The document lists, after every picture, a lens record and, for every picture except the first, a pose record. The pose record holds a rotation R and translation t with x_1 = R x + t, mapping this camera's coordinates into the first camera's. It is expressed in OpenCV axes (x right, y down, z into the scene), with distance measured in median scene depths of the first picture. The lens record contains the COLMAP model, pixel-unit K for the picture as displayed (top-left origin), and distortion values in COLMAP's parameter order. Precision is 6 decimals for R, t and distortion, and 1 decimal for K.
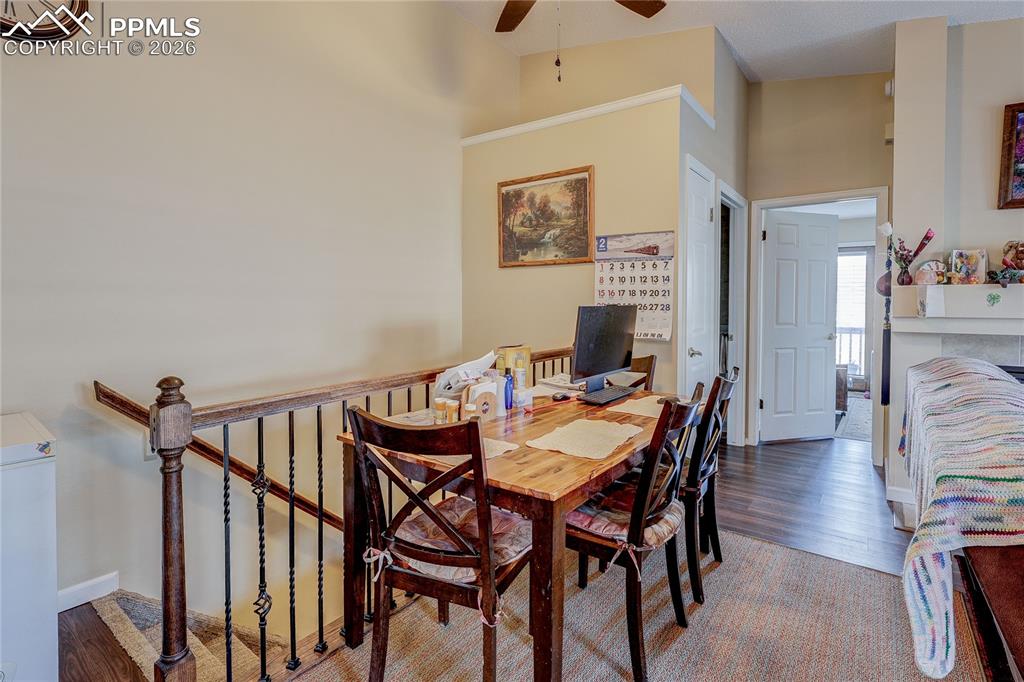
lens RADIAL K [[480.2, 0, 526.8], [0, 480.2, 311.1], [0, 0, 1]] dist [-0.002407, -0.001449]
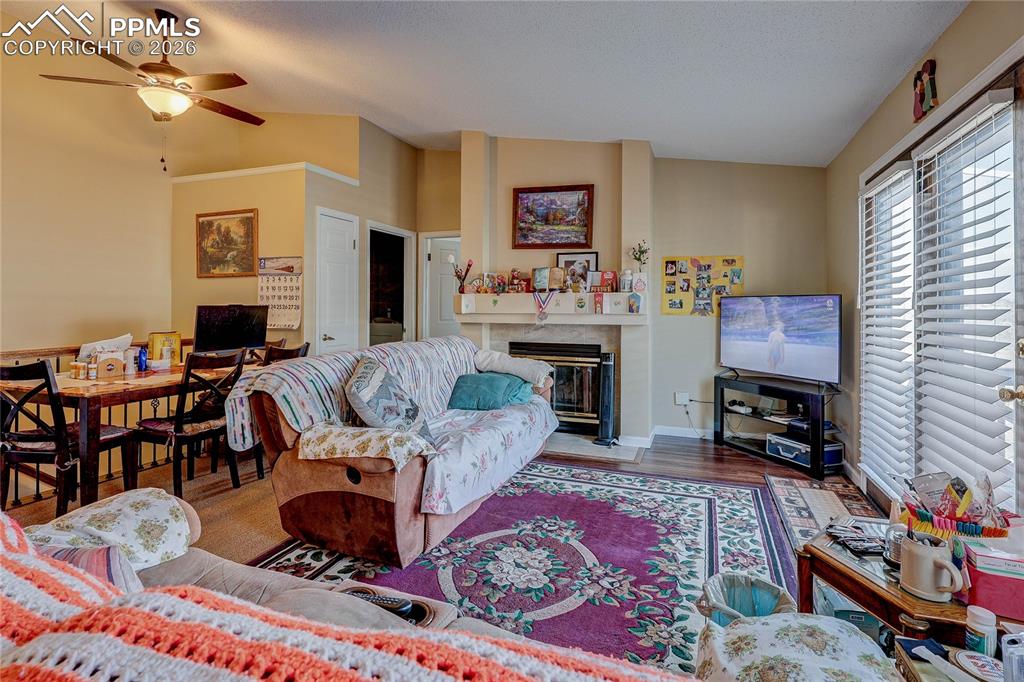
lens RADIAL K [[480.2, 0, 518.7], [0, 480.2, 307.4], [0, 0, 1]] dist [-0.002407, -0.001449]
pose [[0.965483, 0.000796, 0.260464, 0.531068], [0.003056, 0.999892, -0.014386, 0.015810], [-0.260447, 0.014685, 0.965376, -0.596852]]
